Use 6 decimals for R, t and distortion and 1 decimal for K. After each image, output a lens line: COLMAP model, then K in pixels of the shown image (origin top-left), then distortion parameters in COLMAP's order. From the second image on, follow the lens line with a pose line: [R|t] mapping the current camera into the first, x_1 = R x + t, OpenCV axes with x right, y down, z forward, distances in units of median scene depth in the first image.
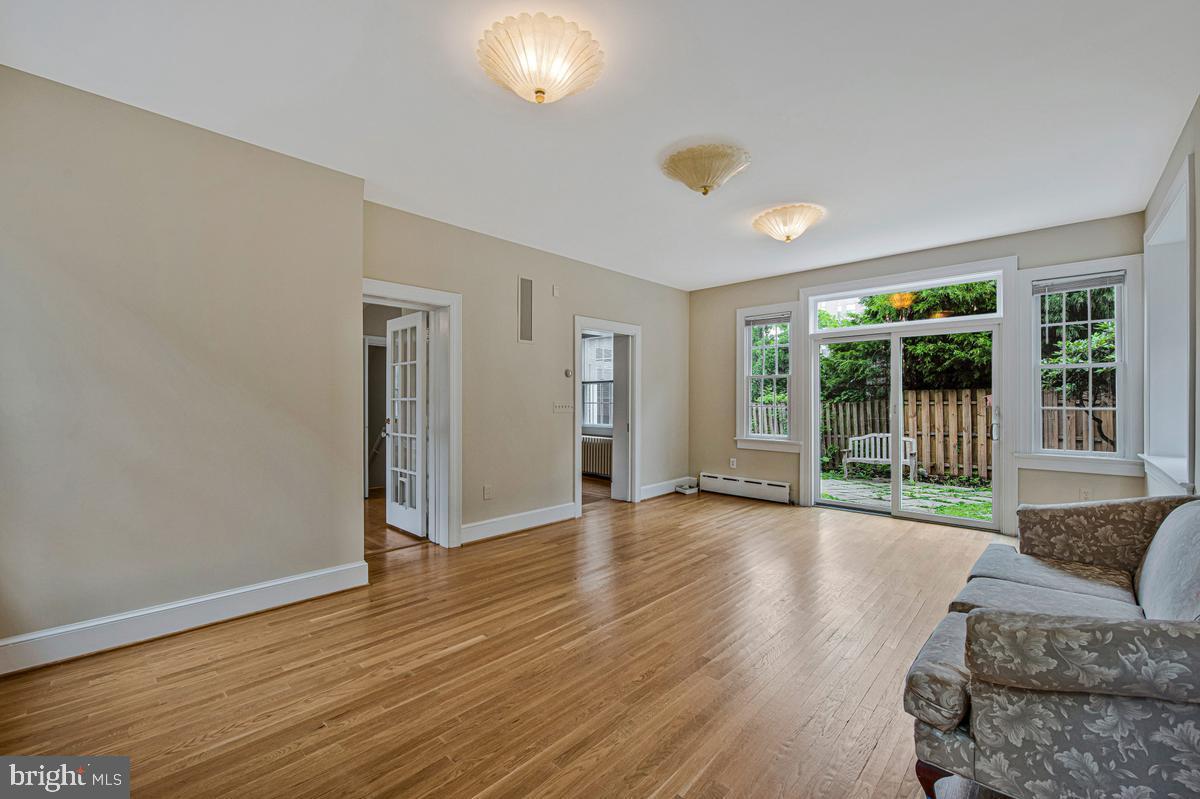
lens RADIAL K [[492.4, 0, 595.8], [0, 492.4, 401.8], [0, 0, 1]] dist [0.000024, -0.000130]
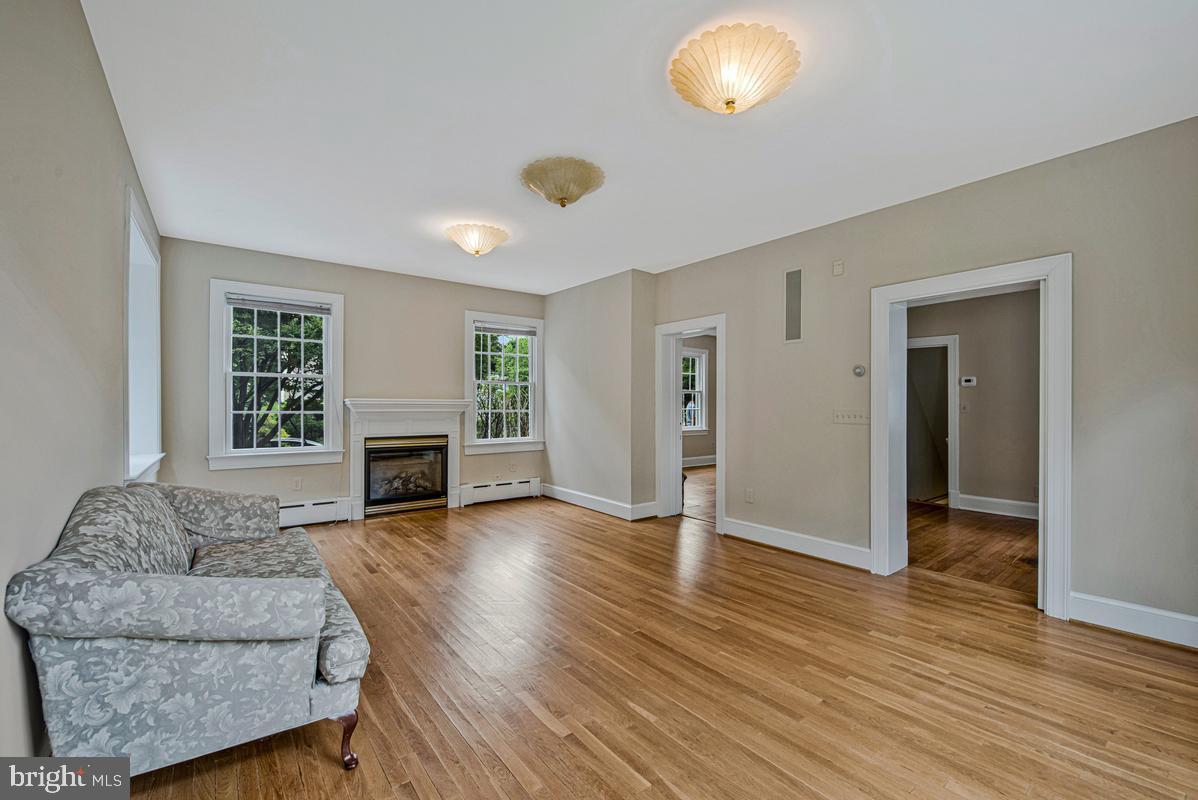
lens RADIAL K [[491.6, 0, 594.8], [0, 491.6, 402.3], [0, 0, 1]] dist [0.000024, -0.000130]
pose [[-0.147164, -0.000414, -0.989112, 0.902215], [-0.002420, 0.999997, -0.000059, -0.011930], [0.989109, 0.002385, -0.147164, 0.884475]]
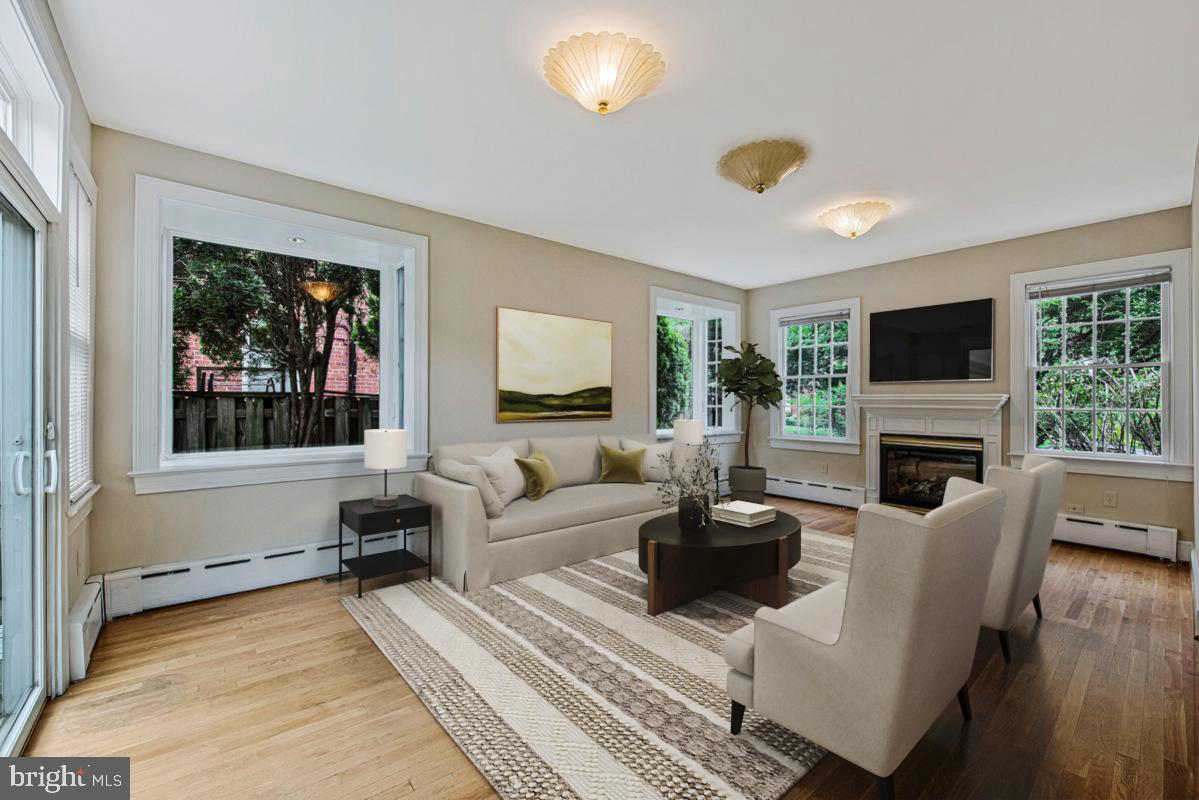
lens RADIAL K [[499.4, 0, 594.7], [0, 499.4, 404.2], [0, 0, 1]] dist [0.000654, -0.004912]
pose [[-0.992879, -0.001645, 0.119112, 0.315991], [-0.001095, 0.999988, 0.004683, -0.000226], [-0.119118, 0.004519, -0.992870, 1.493186]]
